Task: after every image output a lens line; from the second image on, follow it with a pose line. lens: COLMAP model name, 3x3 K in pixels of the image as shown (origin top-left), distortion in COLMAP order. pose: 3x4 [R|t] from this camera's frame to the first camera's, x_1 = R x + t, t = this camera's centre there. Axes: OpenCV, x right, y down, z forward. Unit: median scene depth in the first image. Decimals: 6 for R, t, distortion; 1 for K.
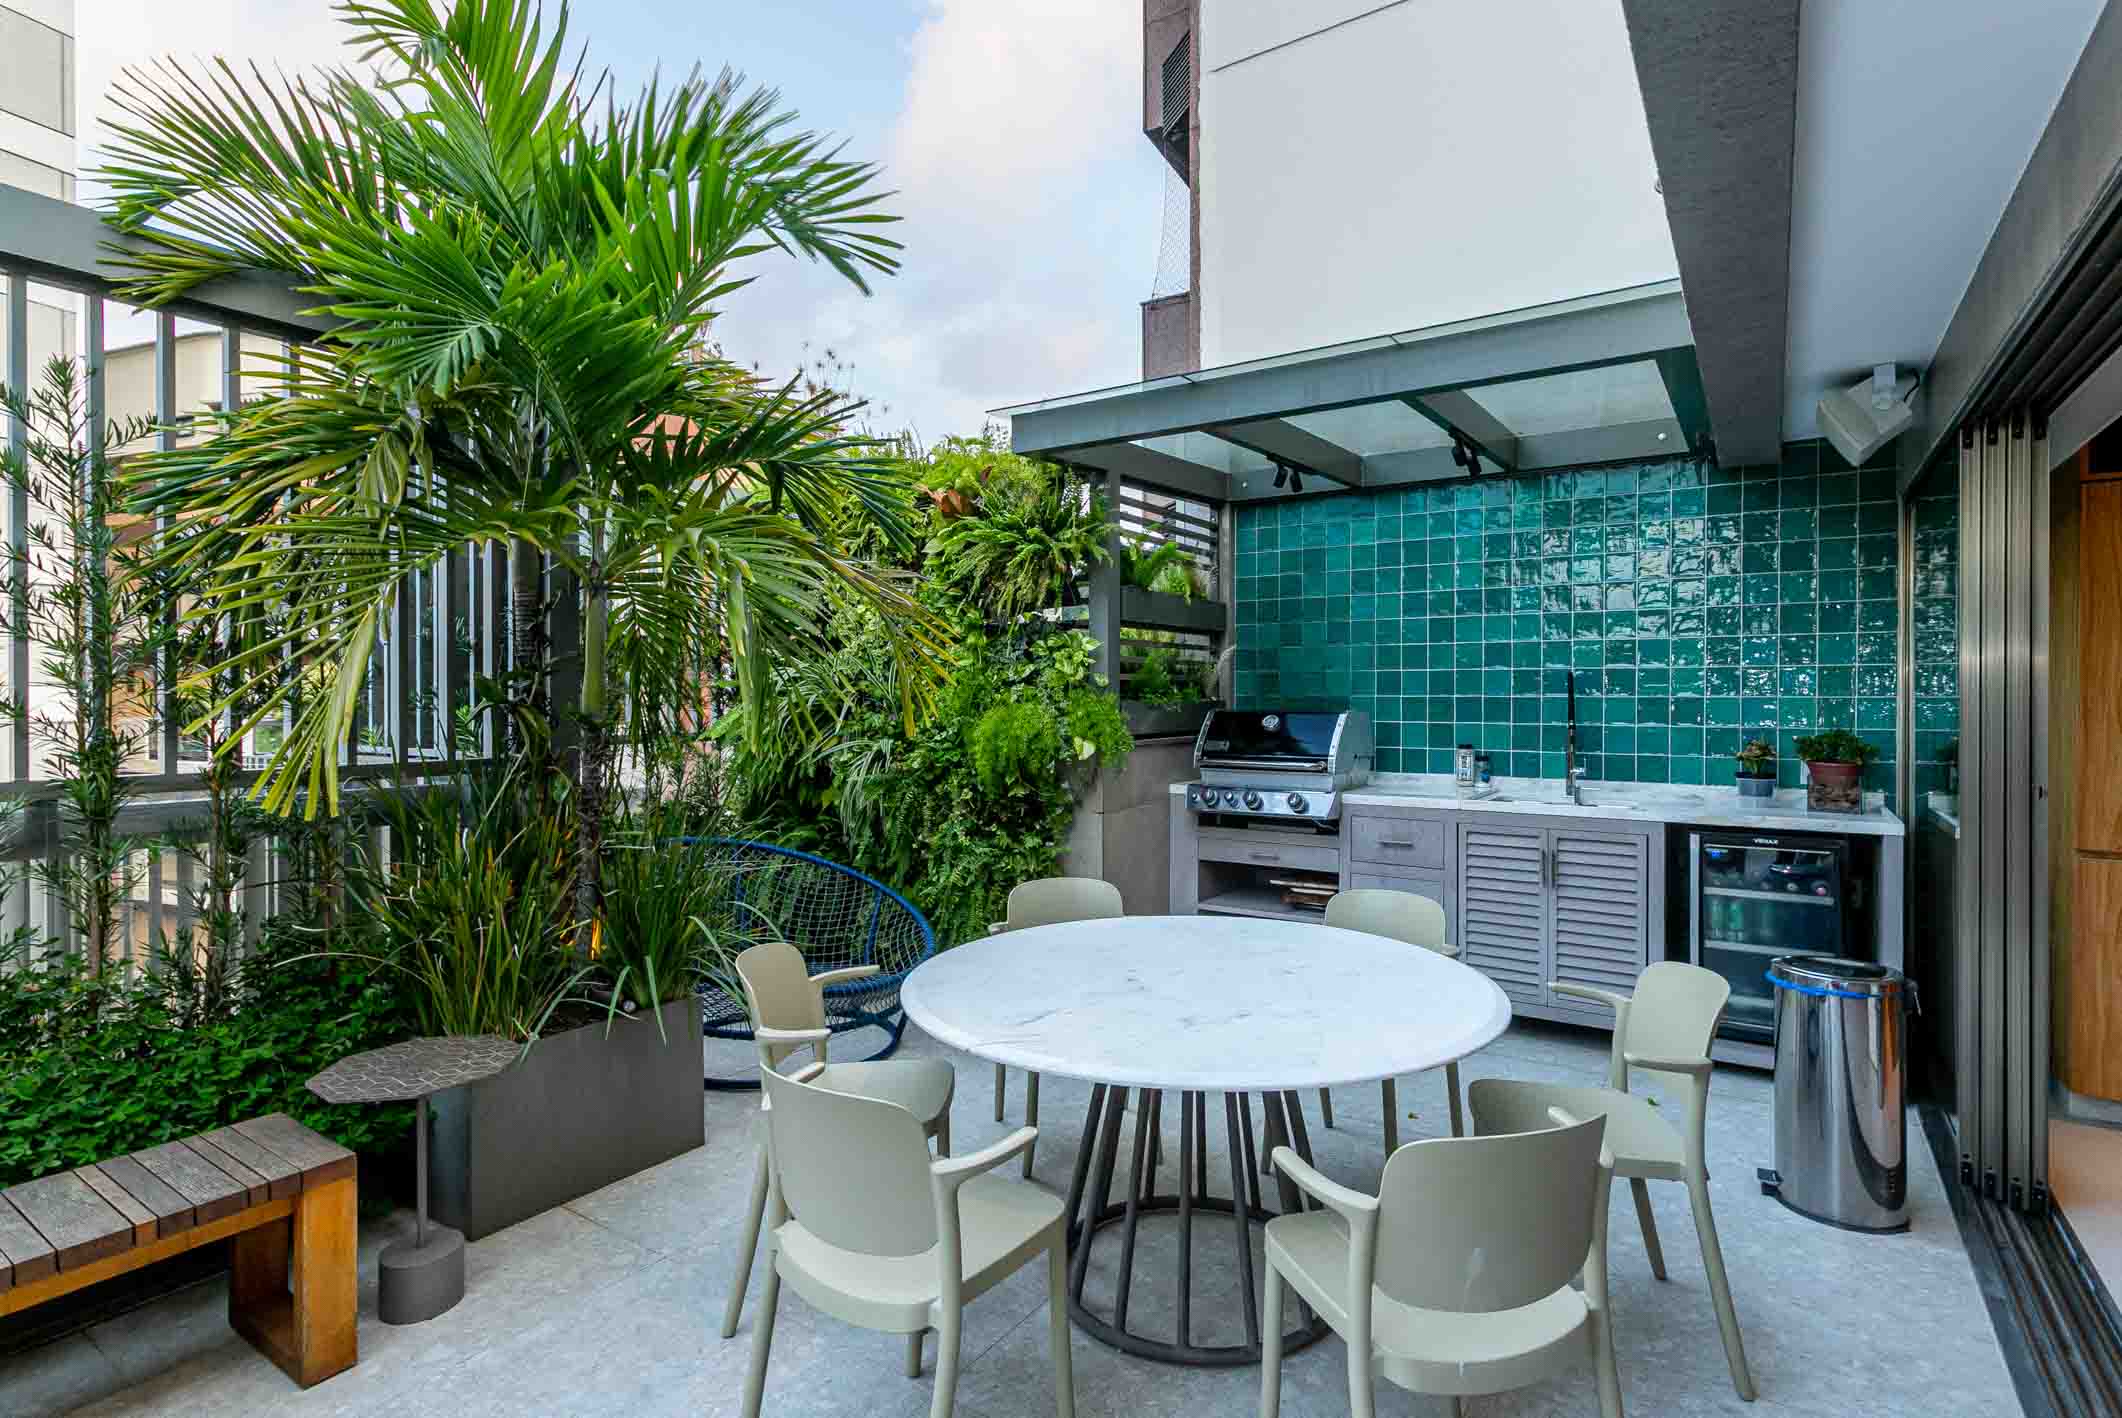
lens RADIAL K [[1041.5, 0, 1061.0], [0, 1041.5, 709.0], [0, 0, 1]] dist [0.002352, 0.000134]
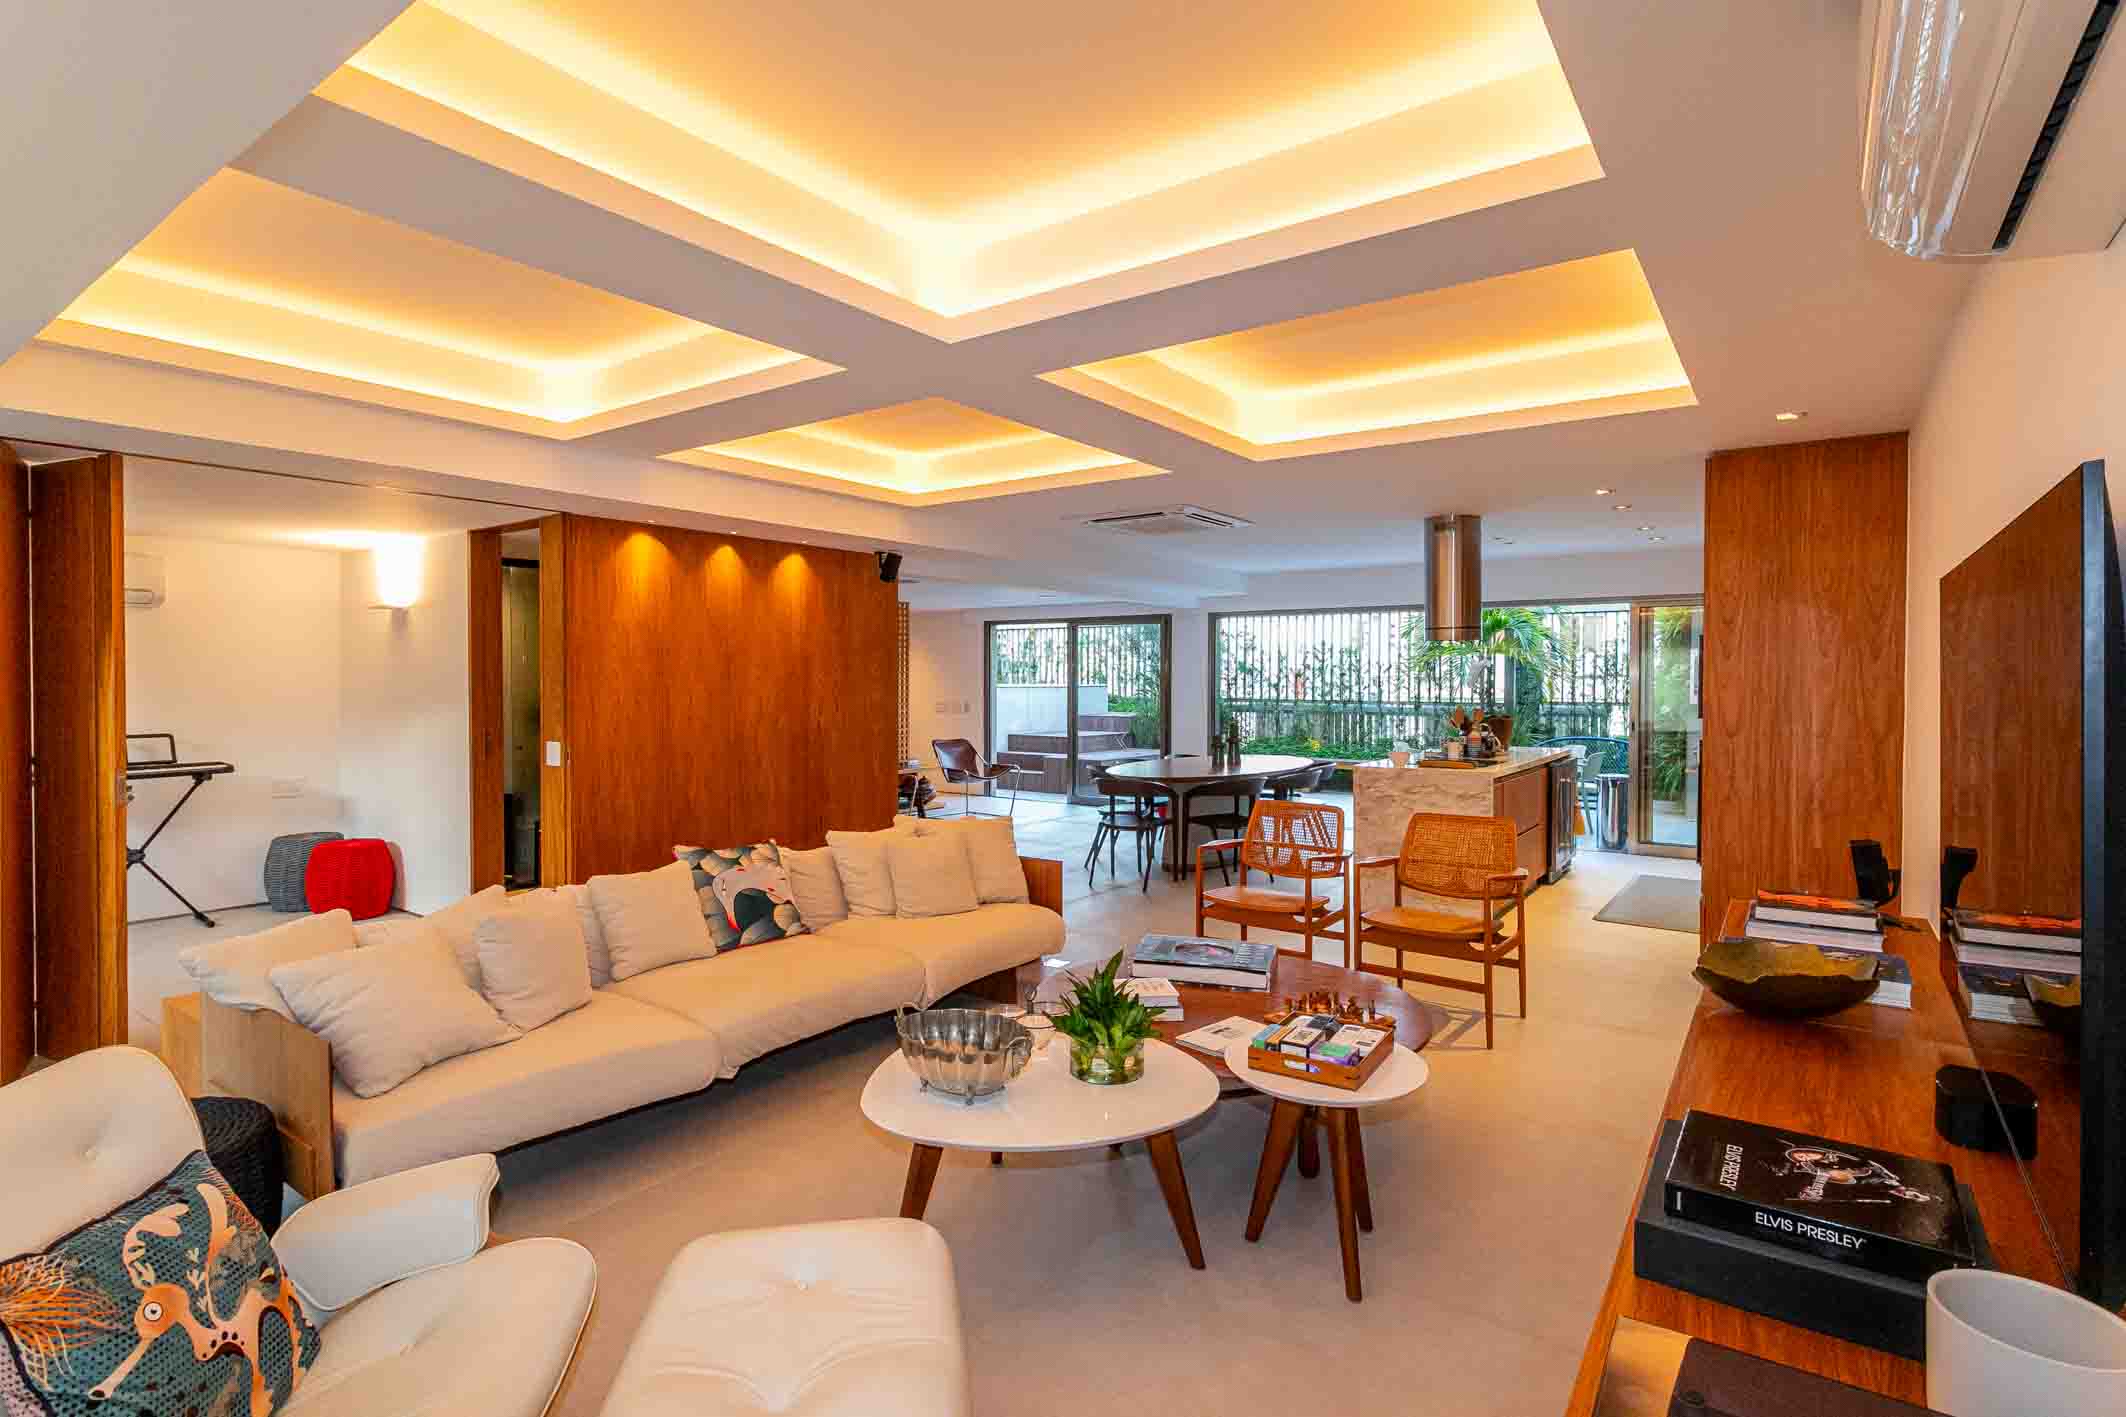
lens RADIAL K [[1029.4, 0, 1057.0], [0, 1029.4, 680.0], [0, 0, 1]] dist [0.000814, 0.000115]
pose [[-0.033856, 0.002326, -0.999424, 2.473249], [-0.012025, 0.999924, 0.002735, -0.020650], [0.999354, 0.012110, -0.033826, -0.388637]]
